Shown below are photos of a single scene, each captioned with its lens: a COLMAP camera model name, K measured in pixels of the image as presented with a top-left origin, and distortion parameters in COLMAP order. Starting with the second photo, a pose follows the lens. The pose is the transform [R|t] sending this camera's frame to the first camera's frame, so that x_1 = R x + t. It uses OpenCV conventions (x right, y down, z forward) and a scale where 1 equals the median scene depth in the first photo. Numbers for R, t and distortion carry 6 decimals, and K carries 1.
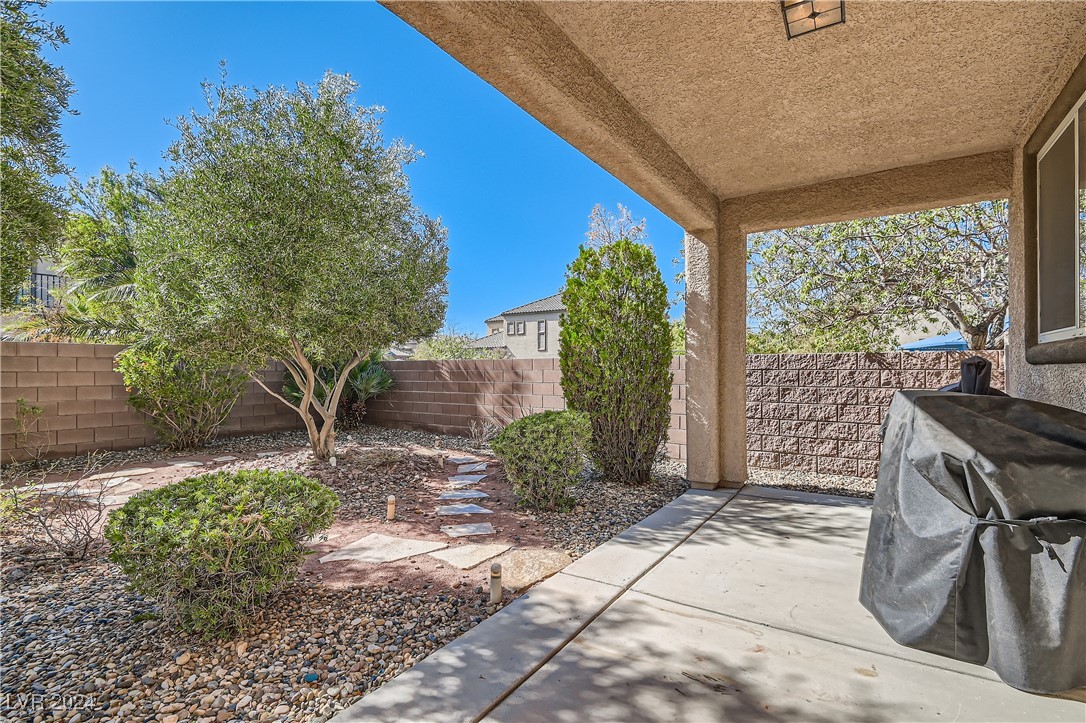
lens RADIAL K [[522.5, 0, 543.0], [0, 522.5, 361.5], [0, 0, 1]] dist [0.003226, 0.000063]
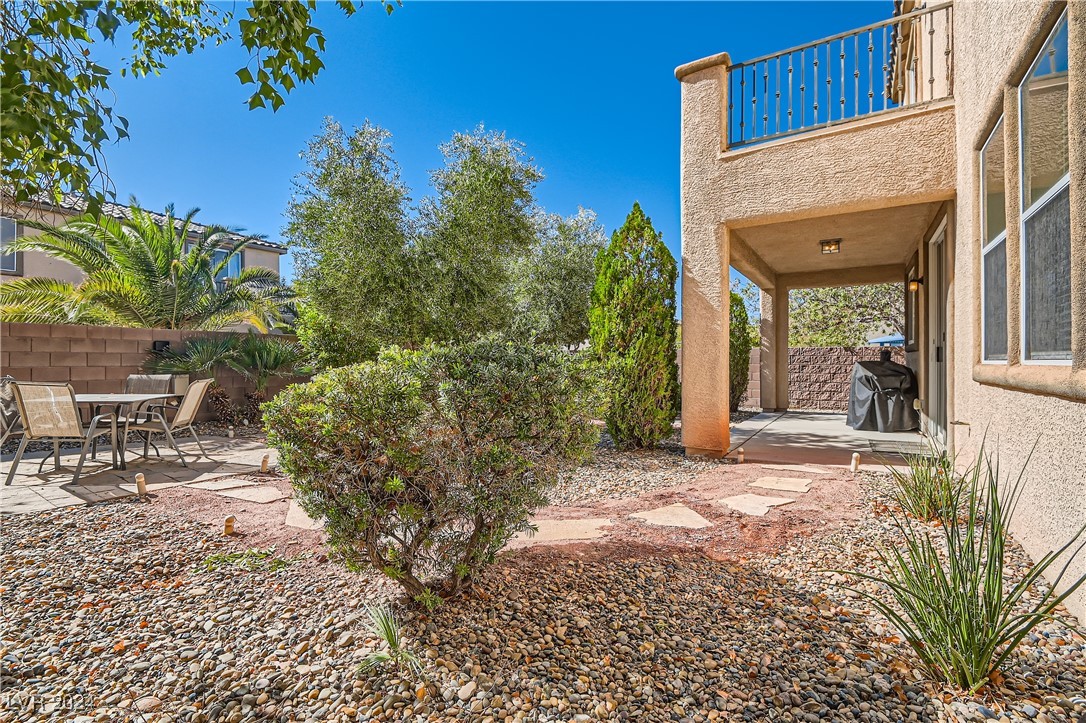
lens RADIAL K [[497.1, 0, 543.0], [0, 497.1, 361.5], [0, 0, 1]] dist [0.005392, -0.011951]
pose [[0.999985, -0.001179, 0.005343, -0.627670], [0.001086, 0.999849, 0.017353, 0.004689], [-0.005363, -0.017347, 0.999835, -1.022659]]
